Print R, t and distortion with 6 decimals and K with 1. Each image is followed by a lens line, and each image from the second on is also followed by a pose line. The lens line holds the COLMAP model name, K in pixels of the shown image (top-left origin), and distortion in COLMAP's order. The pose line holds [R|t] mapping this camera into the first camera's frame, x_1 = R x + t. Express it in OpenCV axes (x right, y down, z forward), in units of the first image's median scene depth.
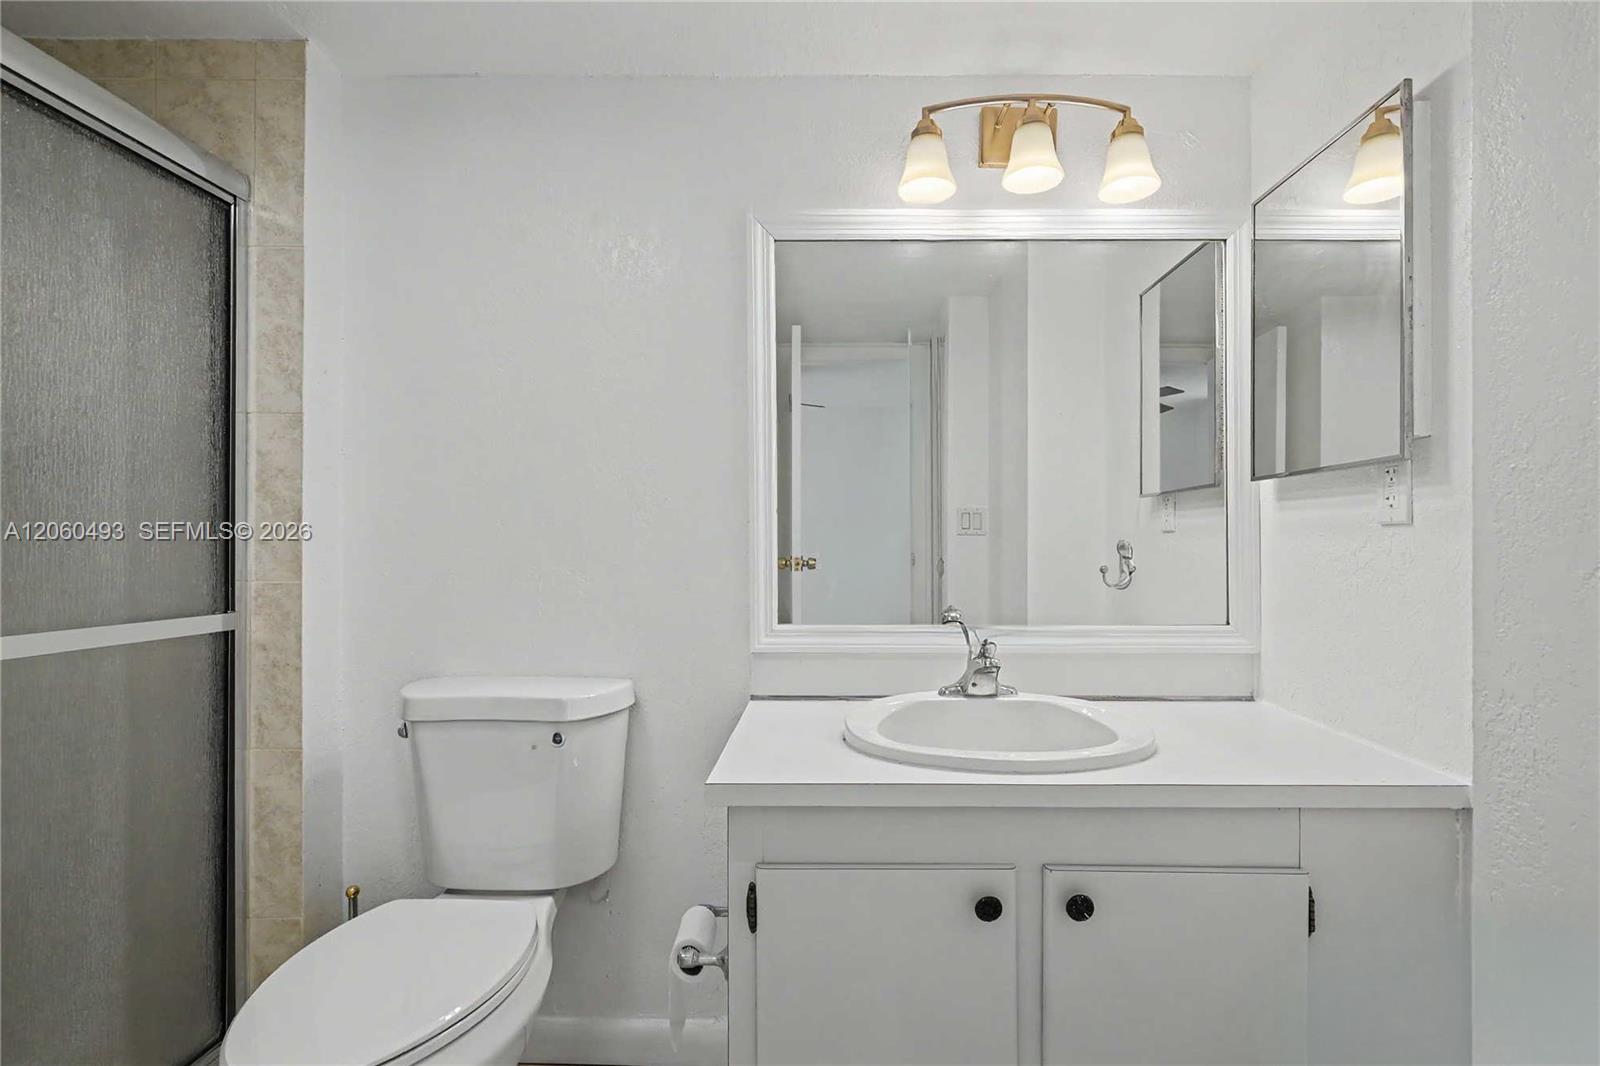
lens RADIAL K [[758.4, 0, 806.9], [0, 758.4, 531.2], [0, 0, 1]] dist [0.003881, -0.002279]
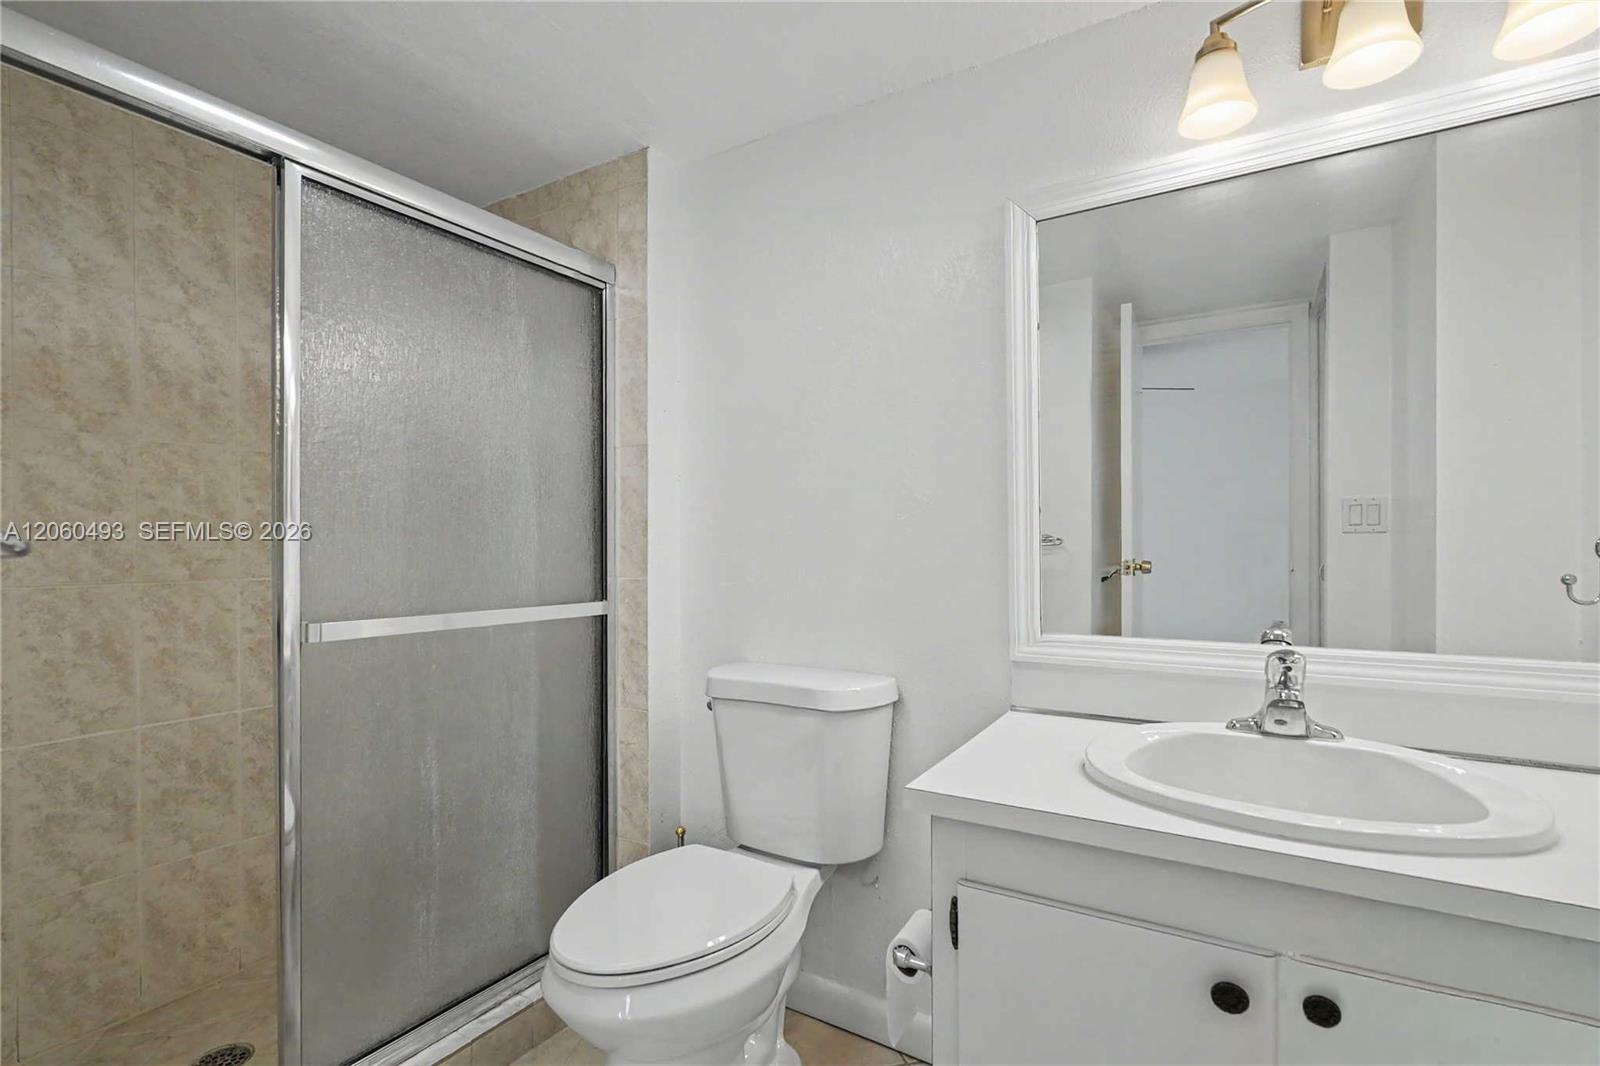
lens RADIAL K [[745.1, 0, 802.5], [0, 745.1, 539.5], [0, 0, 1]] dist [-0.001275, 0.000040]
pose [[0.859740, -0.010621, -0.510621, 0.187965], [0.014500, 0.999888, 0.003616, 0.000961], [0.510526, -0.010512, 0.859798, 0.067781]]
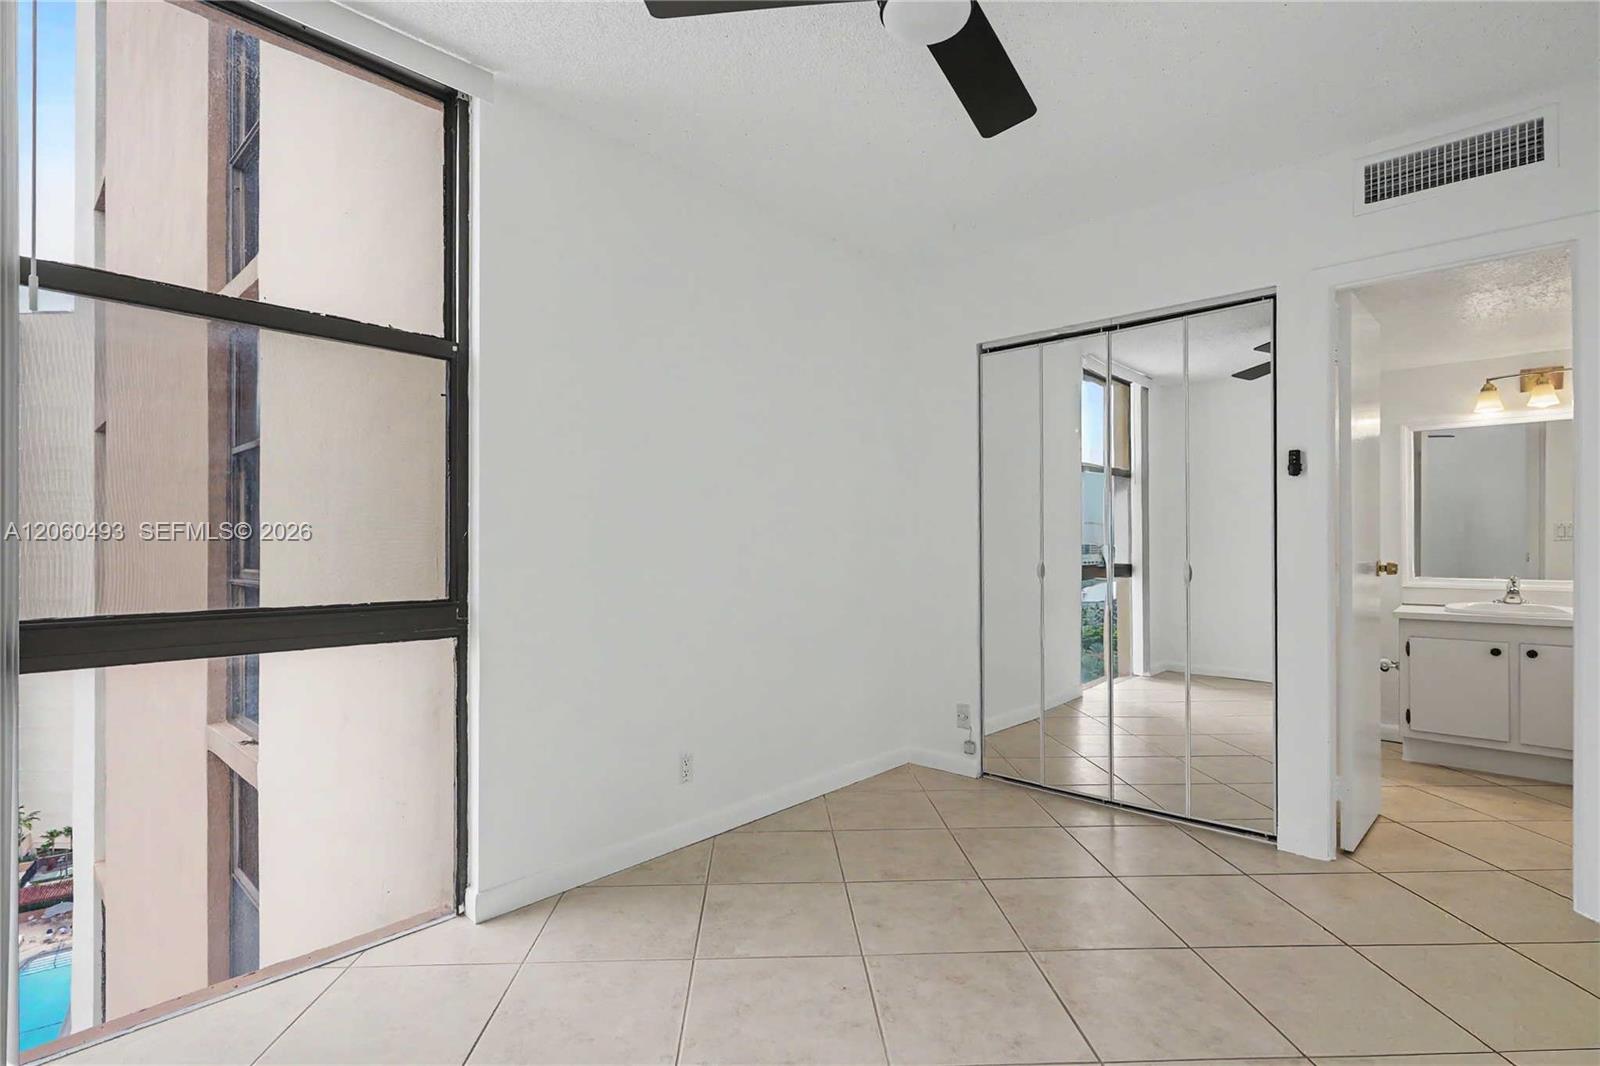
lens RADIAL K [[758.4, 0, 799.3], [0, 758.4, 532.6], [0, 0, 1]] dist [0.003881, -0.002279]
pose [[0.737788, -0.012637, -0.674914, 0.175677], [0.009118, 0.999920, -0.008754, -0.031436], [0.674971, 0.000305, 0.737844, -2.680781]]
